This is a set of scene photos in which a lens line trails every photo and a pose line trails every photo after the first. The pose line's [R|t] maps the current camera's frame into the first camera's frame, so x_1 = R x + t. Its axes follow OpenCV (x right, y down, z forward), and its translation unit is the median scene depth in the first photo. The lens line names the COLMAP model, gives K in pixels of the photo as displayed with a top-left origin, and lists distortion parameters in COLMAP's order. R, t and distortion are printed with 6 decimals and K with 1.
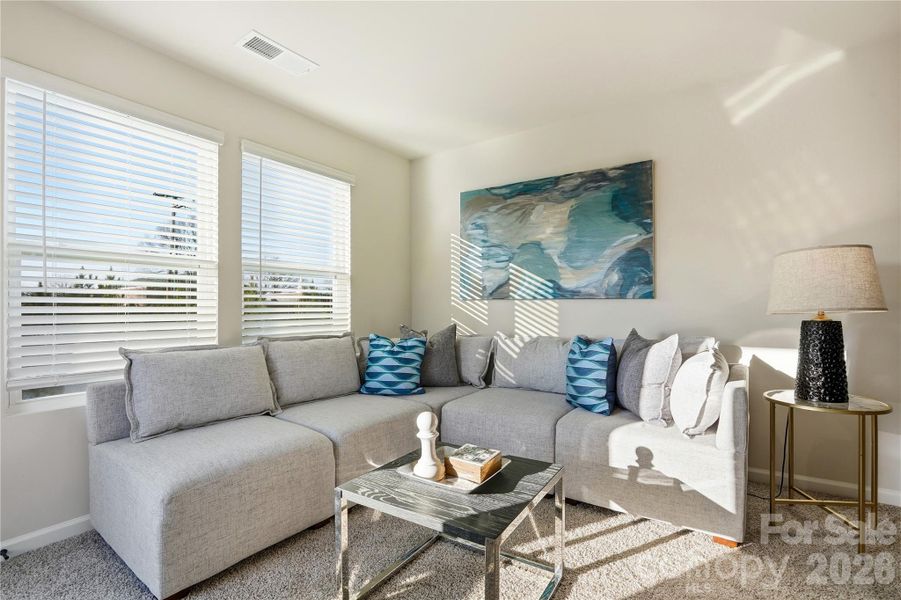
lens RADIAL K [[429.1, 0, 453.9], [0, 429.1, 298.7], [0, 0, 1]] dist [-0.060328, 0.022549]
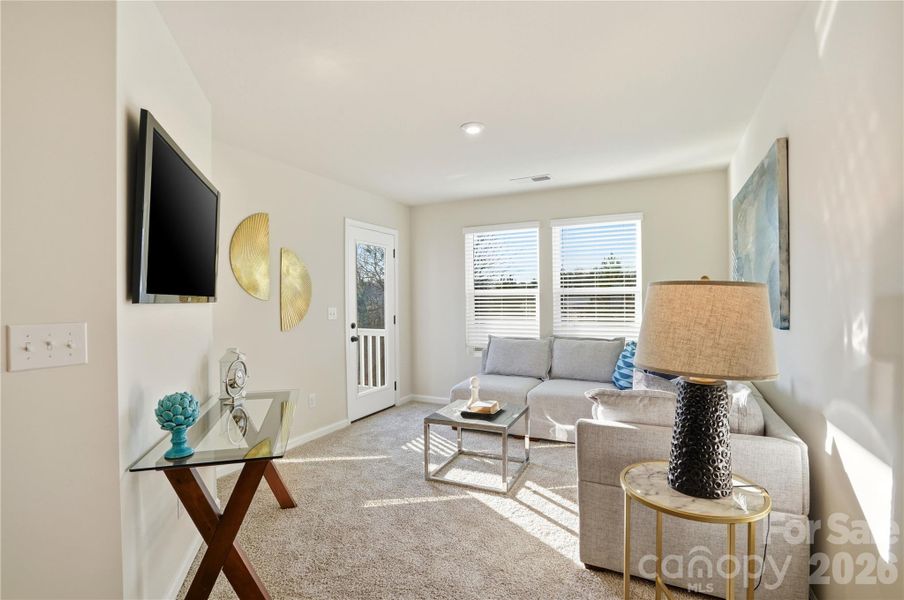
lens RADIAL K [[430.5, 0, 455.4], [0, 430.5, 298.6], [0, 0, 1]] dist [-0.060328, 0.022549]
pose [[0.132282, 0.008438, -0.991176, 1.541996], [0.036769, 0.999234, 0.013413, -0.123427], [0.990530, -0.038218, 0.131870, 0.481011]]
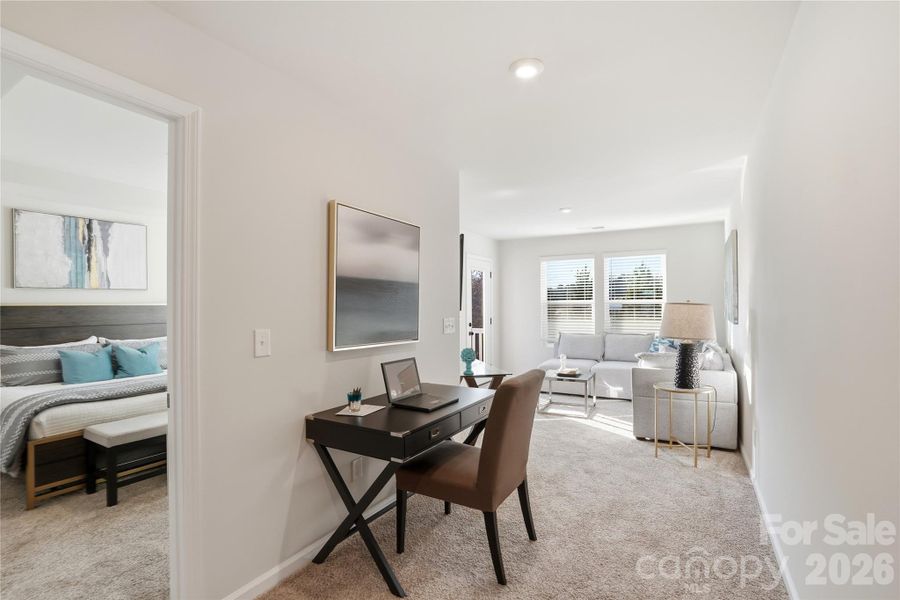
lens RADIAL K [[428.6, 0, 453.4], [0, 428.6, 298.7], [0, 0, 1]] dist [-0.060328, 0.022549]
pose [[0.067609, -0.003677, -0.997705, 2.547475], [0.033306, 0.999444, -0.001427, -0.171742], [0.997156, -0.033133, 0.067694, -0.084037]]
